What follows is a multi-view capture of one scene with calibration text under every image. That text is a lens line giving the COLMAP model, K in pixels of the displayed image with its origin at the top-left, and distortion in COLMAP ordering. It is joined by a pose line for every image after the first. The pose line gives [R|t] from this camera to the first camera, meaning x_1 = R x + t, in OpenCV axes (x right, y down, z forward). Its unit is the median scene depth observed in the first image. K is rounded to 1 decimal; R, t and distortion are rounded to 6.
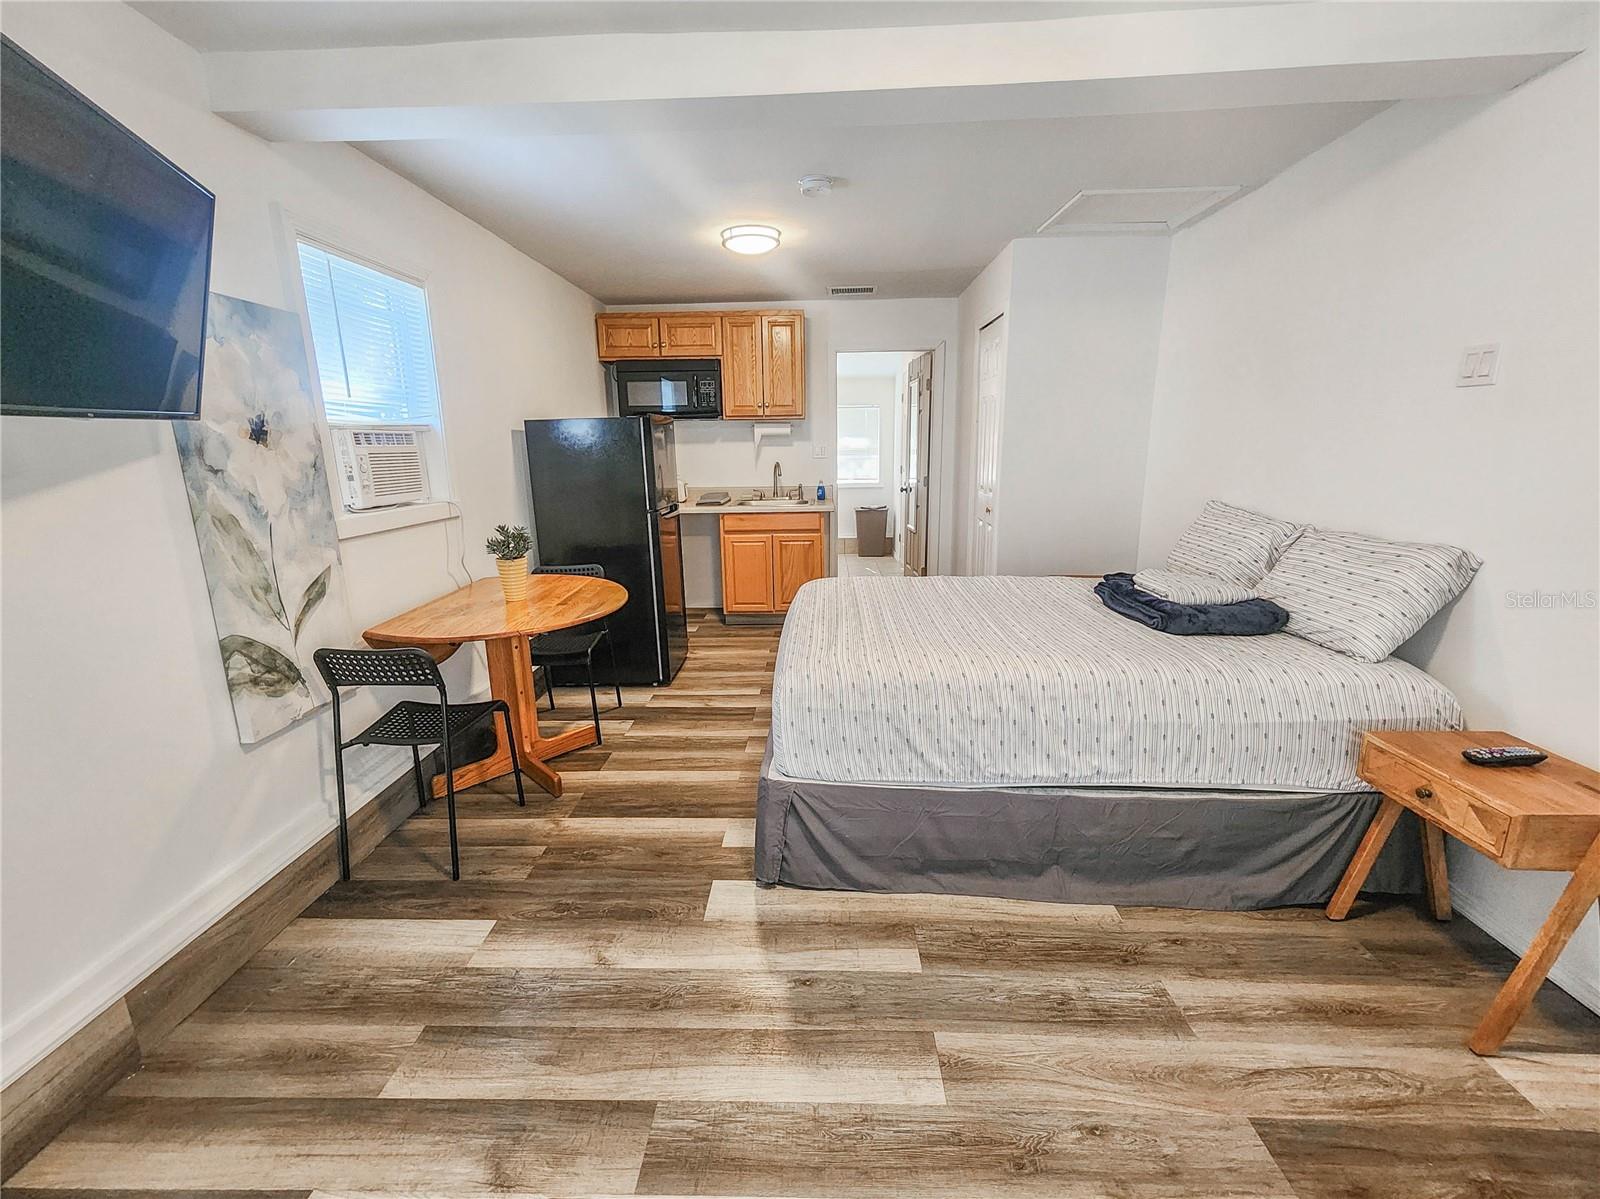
lens RADIAL K [[676.7, 0, 800.0], [0, 676.7, 599.5], [0, 0, 1]] dist [0.003576, 0.000628]
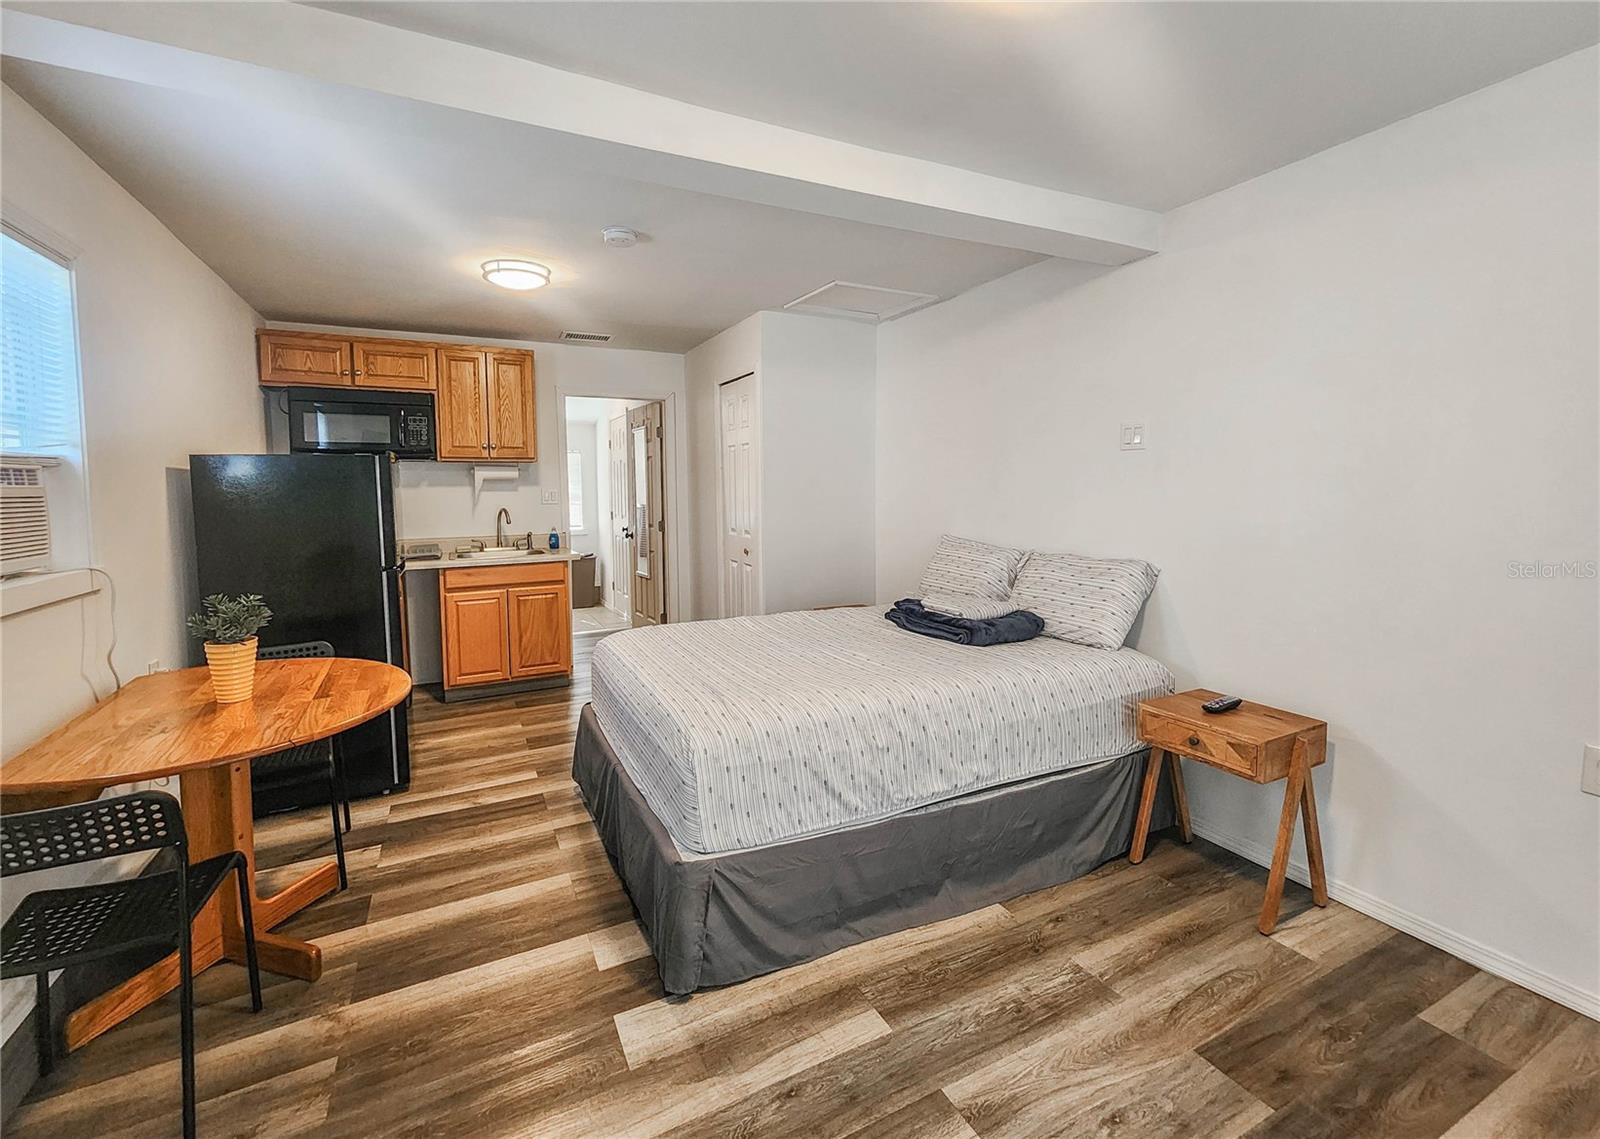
lens RADIAL K [[688.7, 0, 794.9], [0, 688.7, 527.4], [0, 0, 1]] dist [0.000324, 0.003468]
pose [[0.876258, -0.023389, 0.481274, -0.332317], [0.106290, 0.983599, -0.145722, -0.012761], [-0.469973, 0.178845, 0.864373, 0.093581]]
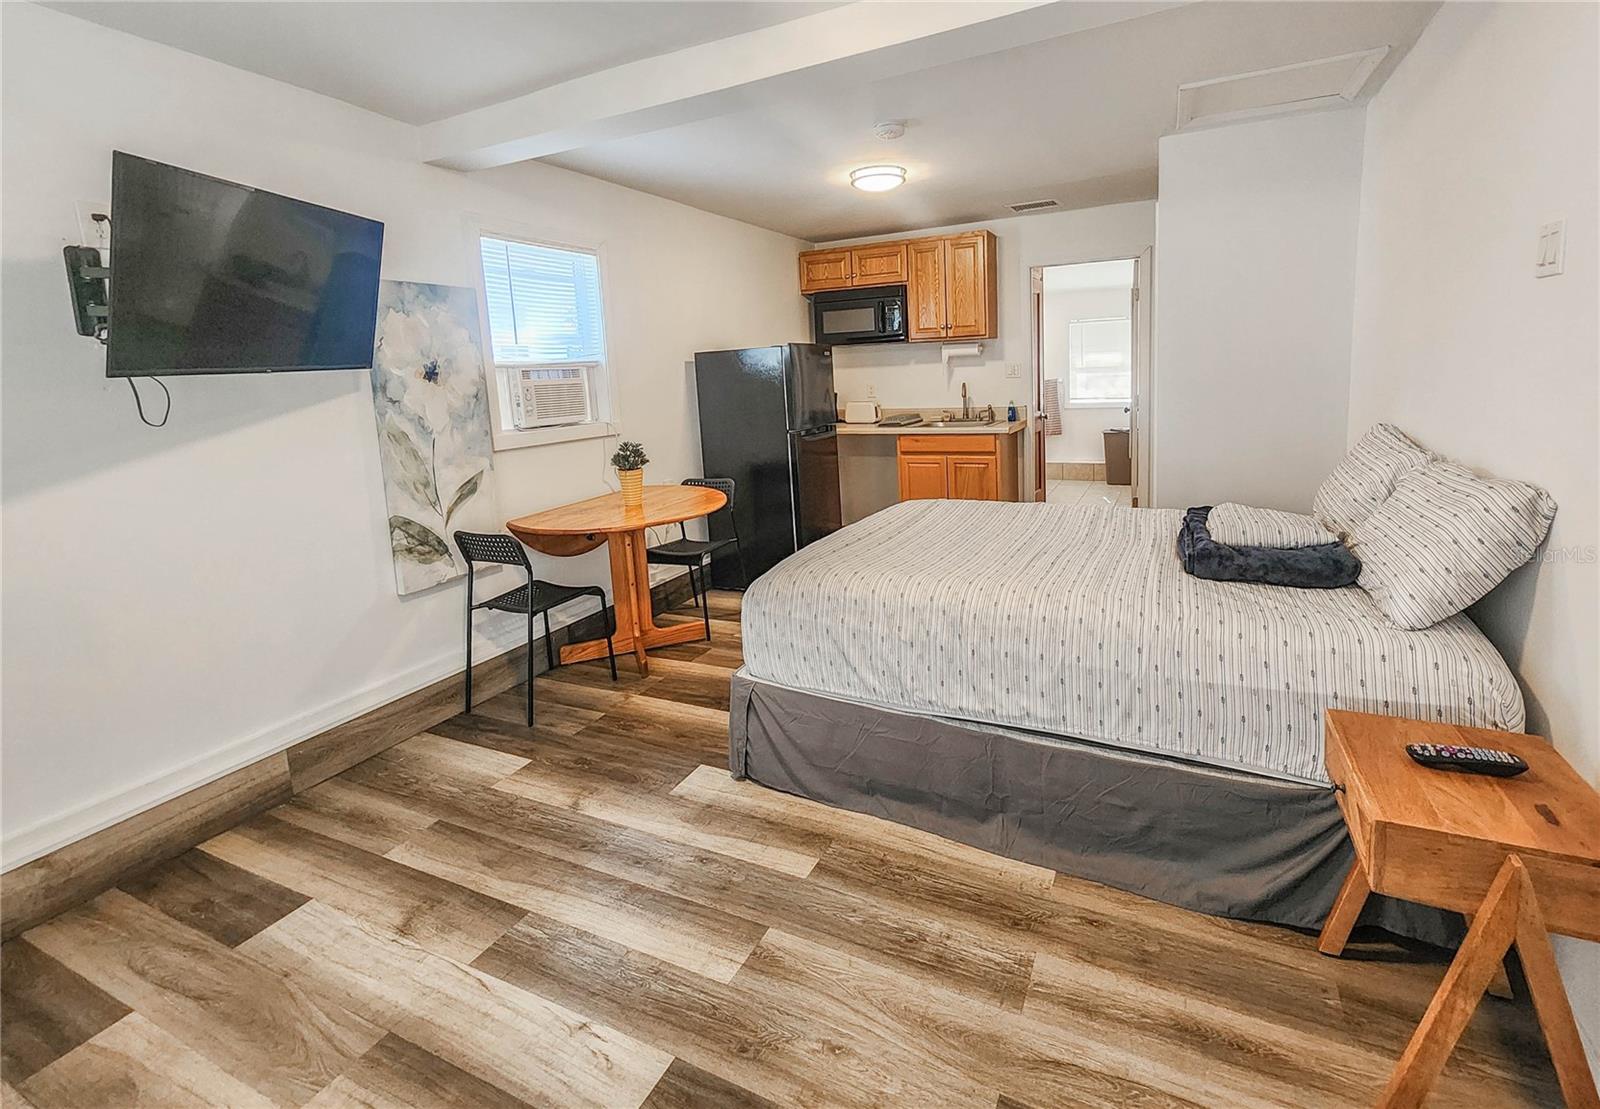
lens RADIAL K [[725.1, 0, 852.9], [0, 725.1, 467.7], [0, 0, 1]] dist [0.002861, 0.000400]
pose [[0.920779, 0.026584, -0.389177, 0.567612], [-0.058091, 0.995895, -0.069412, 0.002132], [0.385734, 0.086521, 0.918544, -0.030898]]
